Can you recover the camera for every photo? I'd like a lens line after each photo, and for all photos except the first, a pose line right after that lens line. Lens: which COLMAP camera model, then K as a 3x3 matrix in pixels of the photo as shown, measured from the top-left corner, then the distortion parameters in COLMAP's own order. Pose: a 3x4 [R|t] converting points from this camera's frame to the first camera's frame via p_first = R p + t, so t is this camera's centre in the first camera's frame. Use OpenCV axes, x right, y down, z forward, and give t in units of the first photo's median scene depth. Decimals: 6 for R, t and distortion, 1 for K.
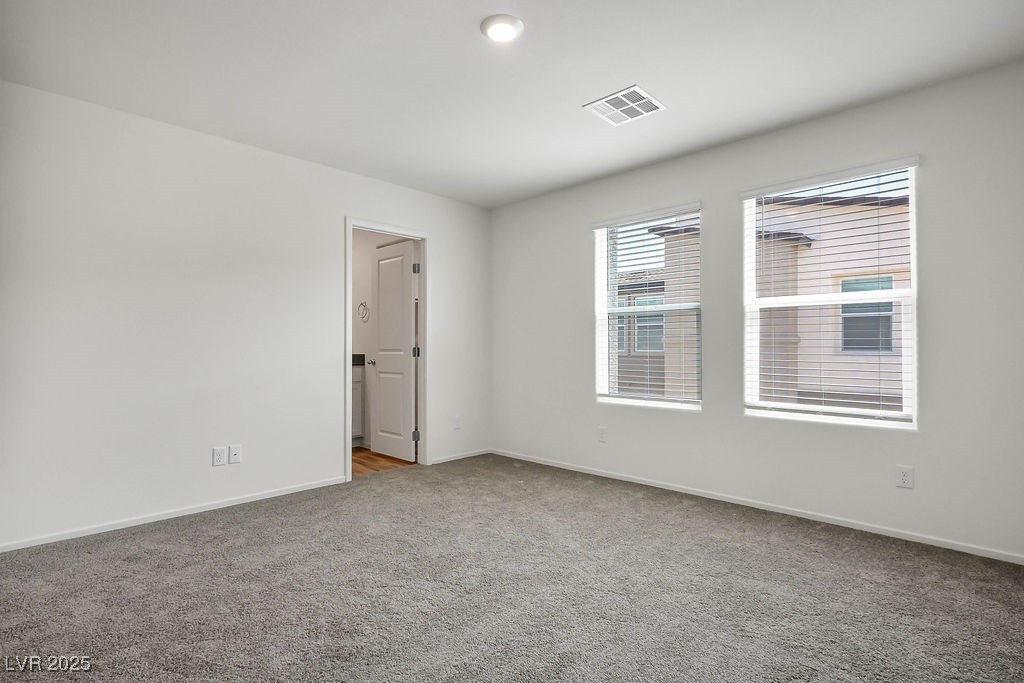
lens RADIAL K [[510.1, 0, 510.5], [0, 510.1, 351.2], [0, 0, 1]] dist [0.001276, 0.000030]
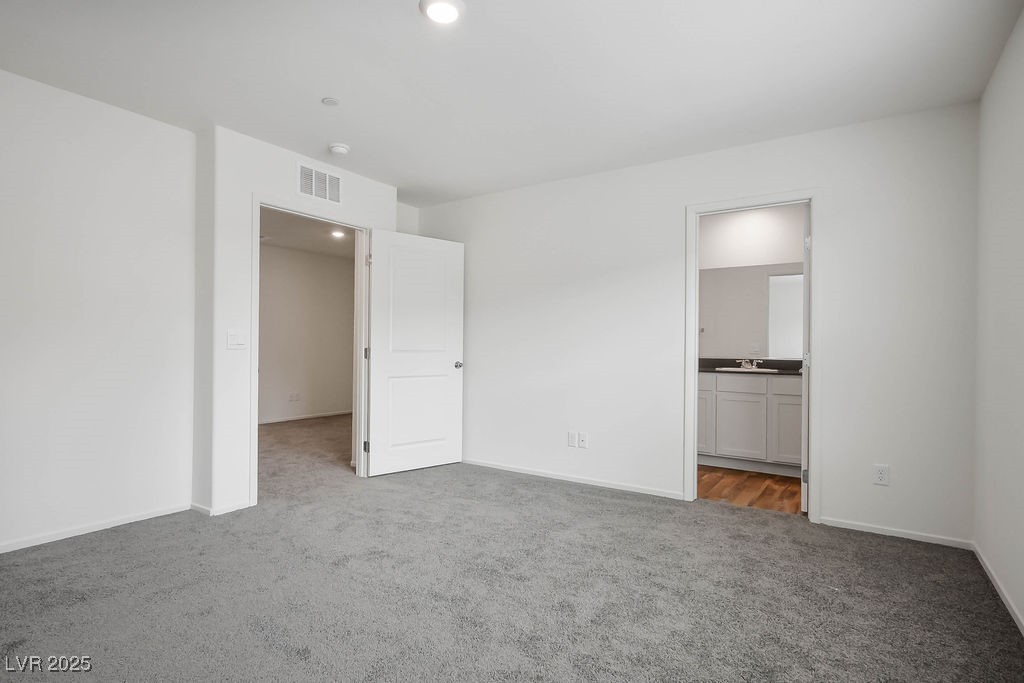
lens RADIAL K [[510.1, 0, 510.5], [0, 510.1, 351.2], [0, 0, 1]] dist [0.001276, 0.000030]
pose [[0.173828, 0.004197, -0.984767, 0.612285], [-0.011563, 0.999931, 0.002221, -0.008305], [0.984708, 0.011000, 0.173865, 0.629880]]
